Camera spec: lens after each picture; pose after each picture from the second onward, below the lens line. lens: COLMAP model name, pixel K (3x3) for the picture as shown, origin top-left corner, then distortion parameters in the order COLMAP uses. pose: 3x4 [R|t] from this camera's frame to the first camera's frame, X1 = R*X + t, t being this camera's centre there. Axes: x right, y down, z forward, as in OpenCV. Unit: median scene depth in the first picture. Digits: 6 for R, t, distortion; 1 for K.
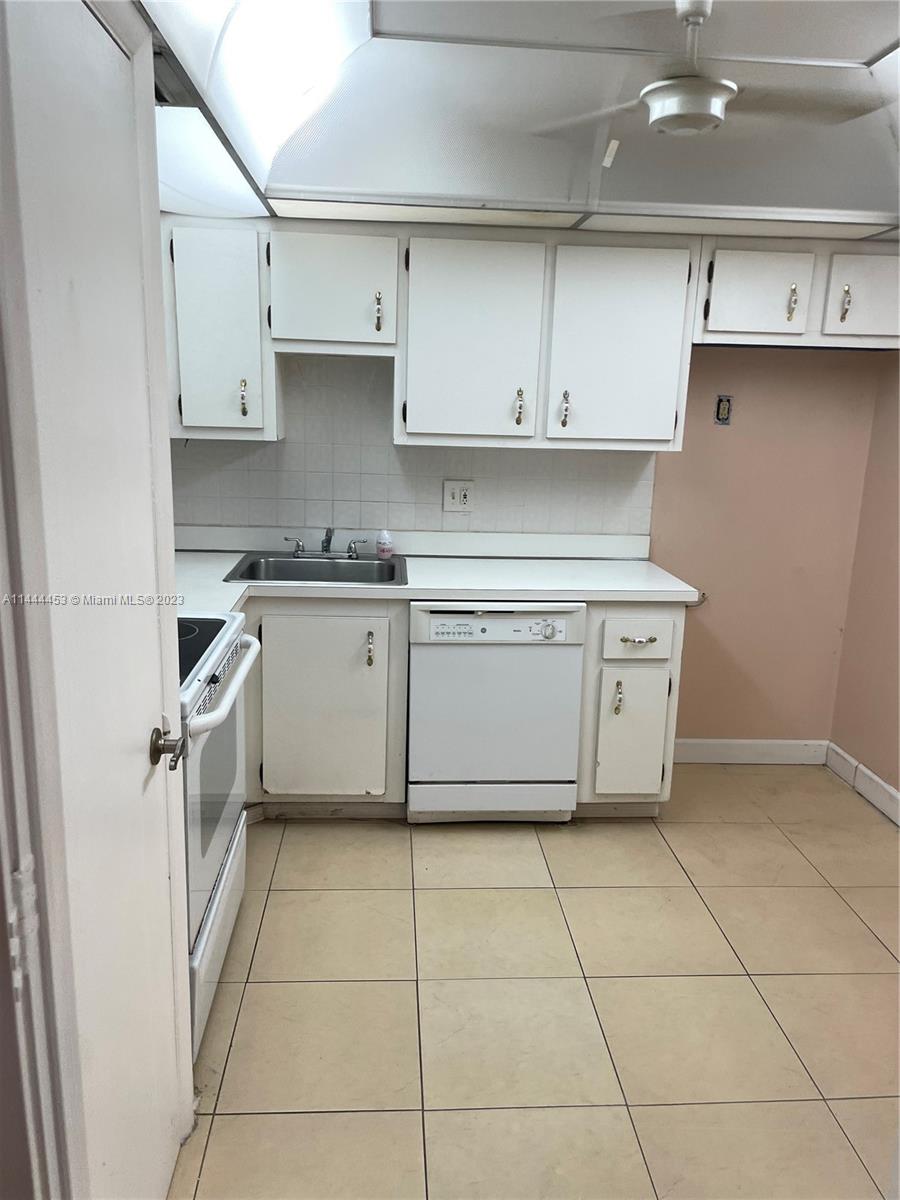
lens RADIAL K [[905.8, 0, 426.2], [0, 905.8, 611.3], [0, 0, 1]] dist [0.075342, -0.110594]
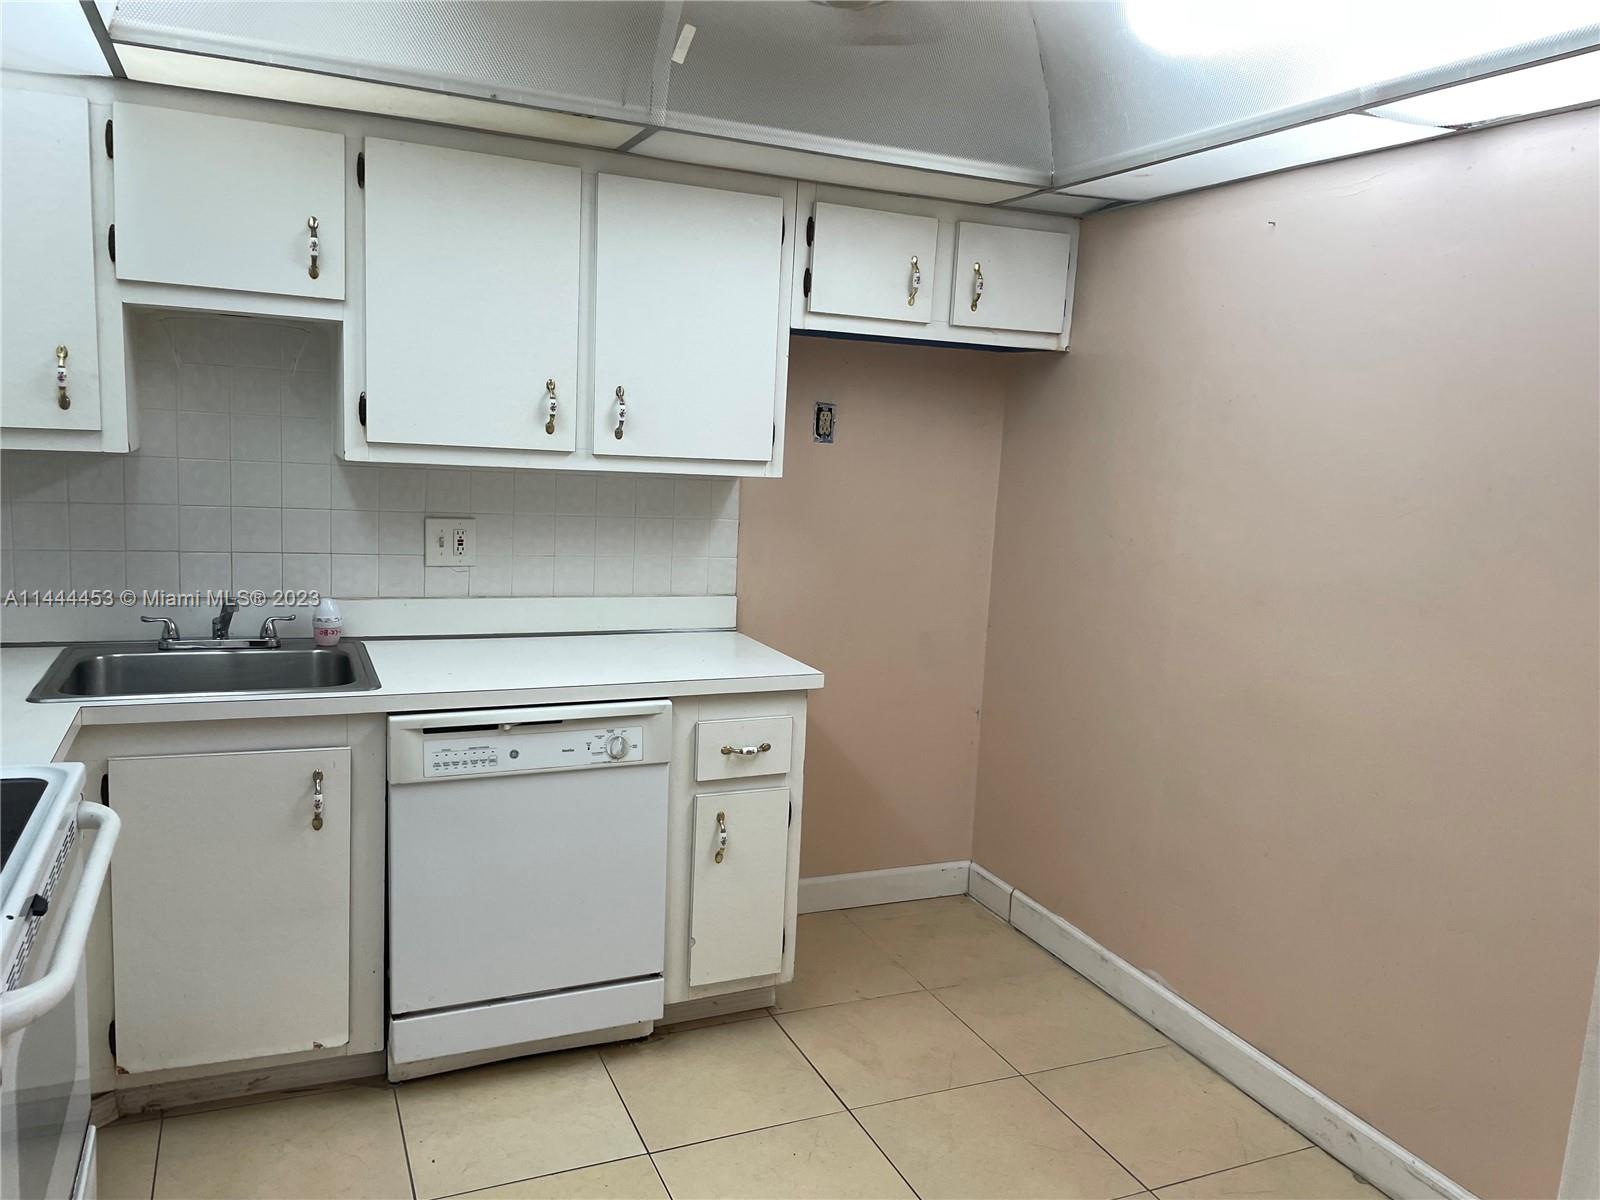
lens RADIAL K [[1207.8, 0, 800.2], [0, 1207.8, 606.5], [0, 0, 1]] dist [0.075342, -0.110594]
pose [[0.930887, -0.032693, 0.363842, -0.053727], [0.057818, 0.996619, -0.058375, -0.019860], [-0.360704, 0.075377, 0.929630, 0.131225]]
